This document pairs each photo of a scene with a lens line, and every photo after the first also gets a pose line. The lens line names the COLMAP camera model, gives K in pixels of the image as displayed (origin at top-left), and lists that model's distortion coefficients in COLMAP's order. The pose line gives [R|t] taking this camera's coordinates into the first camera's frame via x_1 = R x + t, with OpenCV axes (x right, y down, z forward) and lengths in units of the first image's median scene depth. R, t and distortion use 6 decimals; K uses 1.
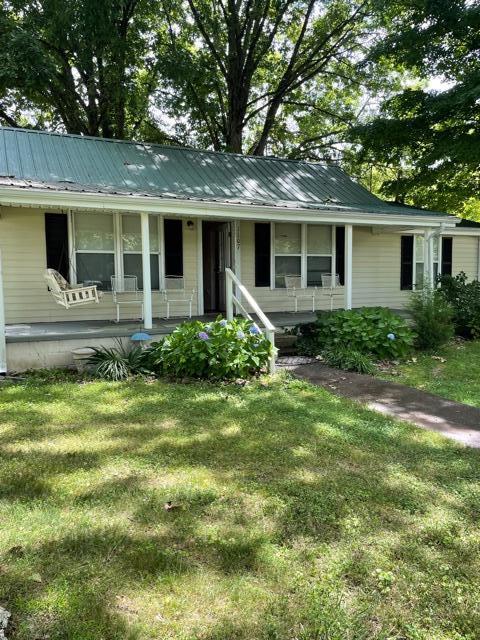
lens RADIAL K [[485.9, 0, 236.9], [0, 485.9, 319.3], [0, 0, 1]] dist [0.052440, 0.000640]
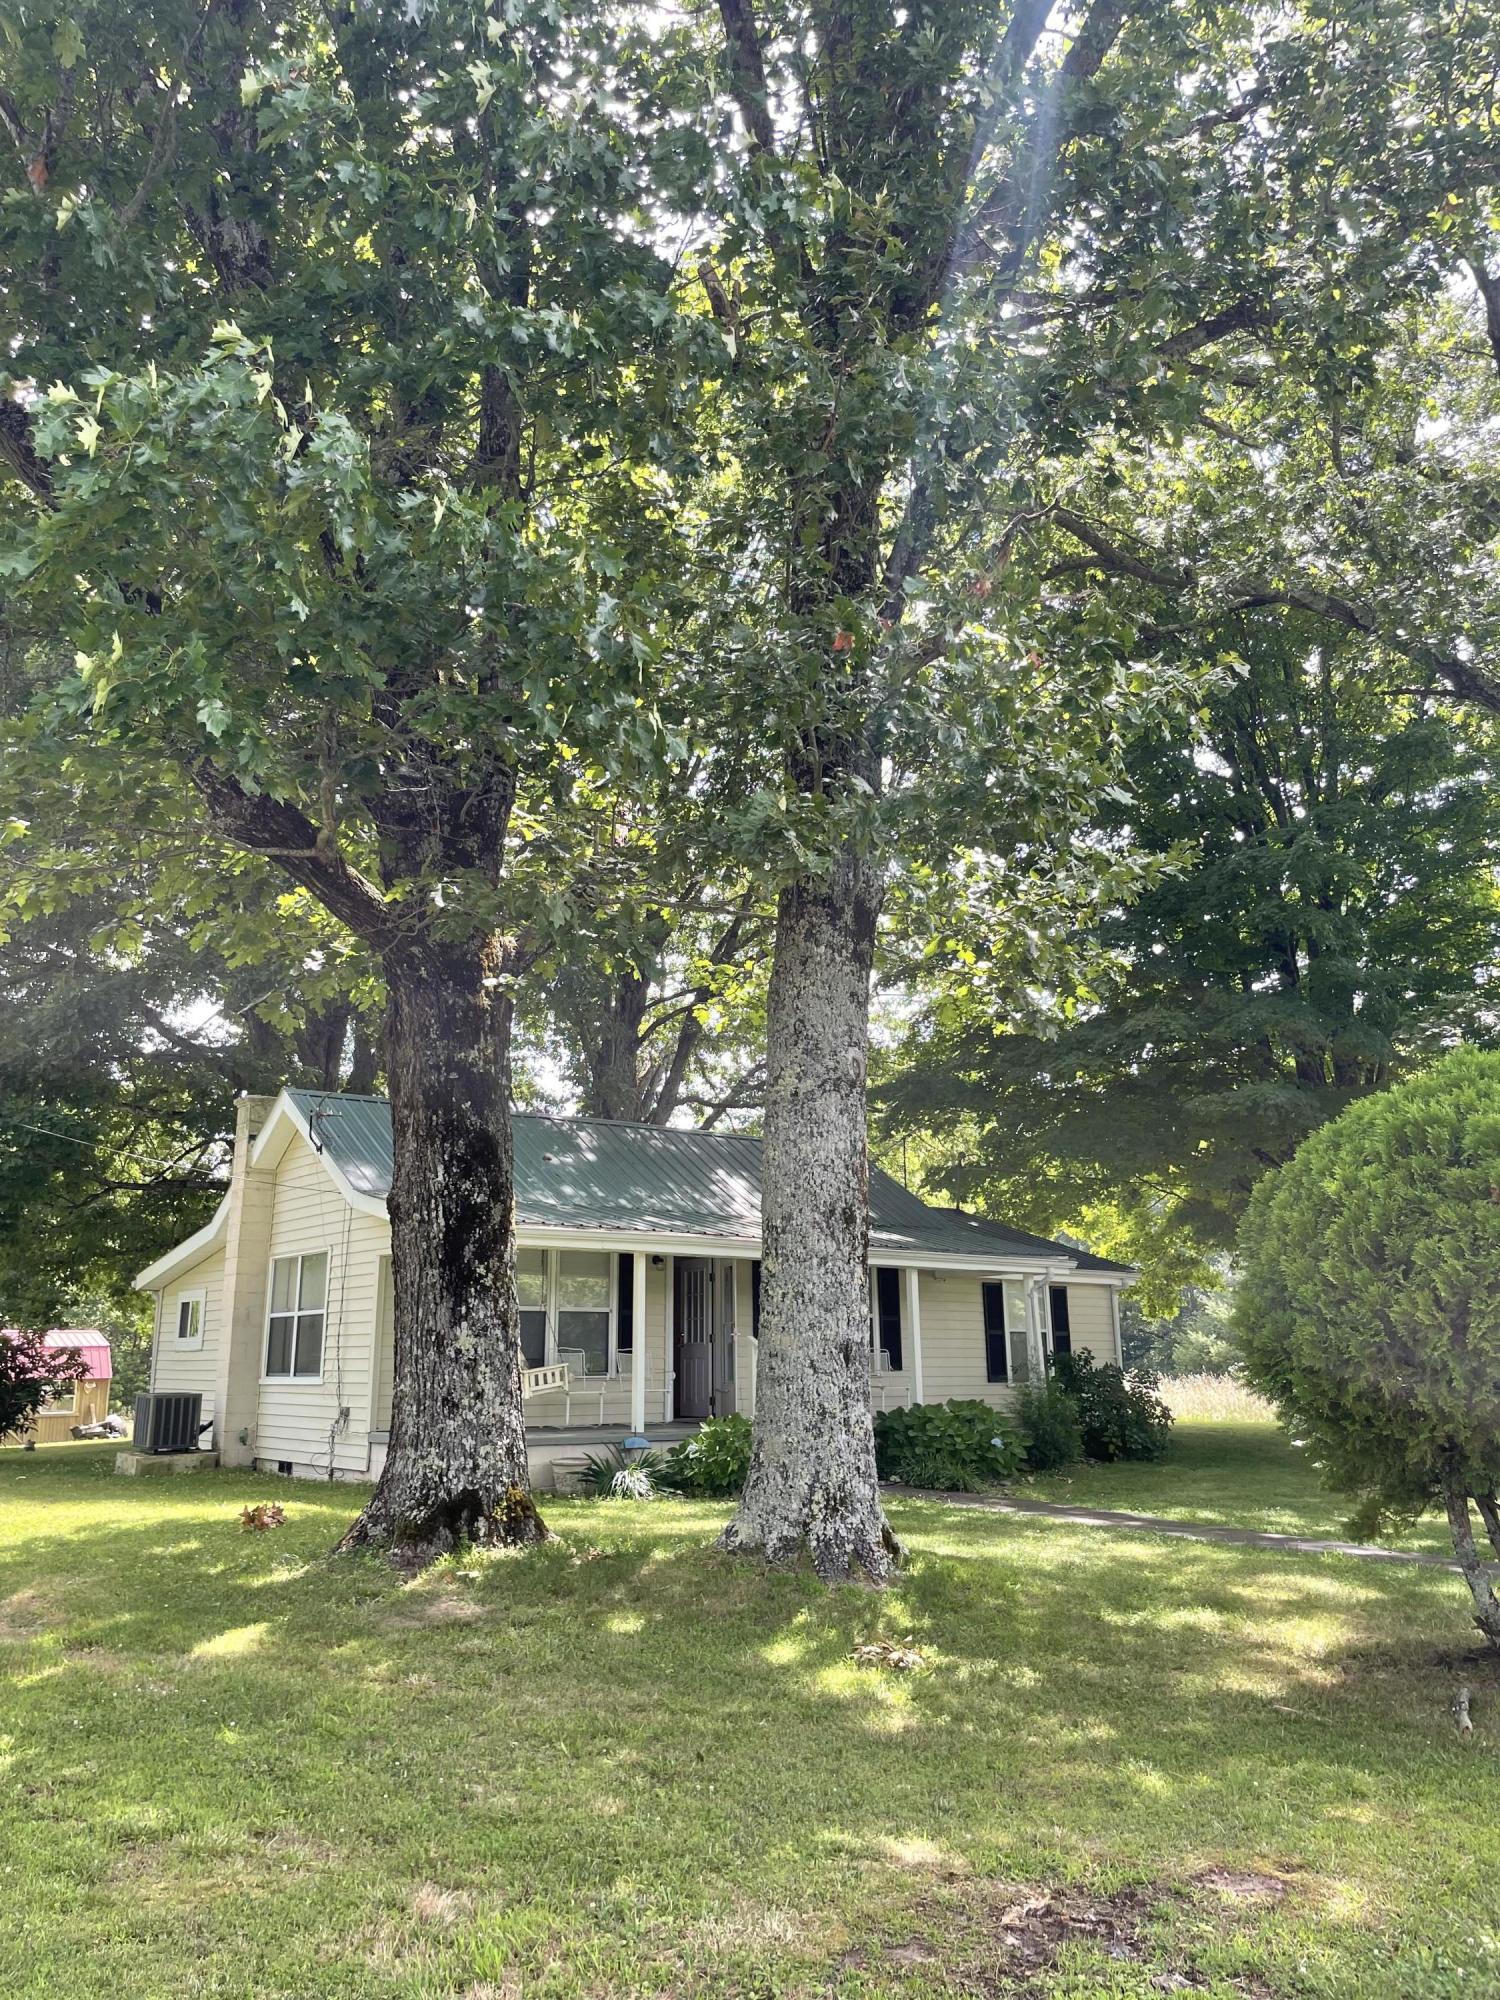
lens RADIAL K [[1518.4, 0, 751.5], [0, 1518.4, 992.4], [0, 0, 1]] dist [0.052440, 0.000640]
pose [[0.977374, 0.052523, 0.204894, -0.342499], [0.017110, 0.945872, -0.324088, 0.089031], [-0.210826, 0.320261, 0.923572, -0.766801]]
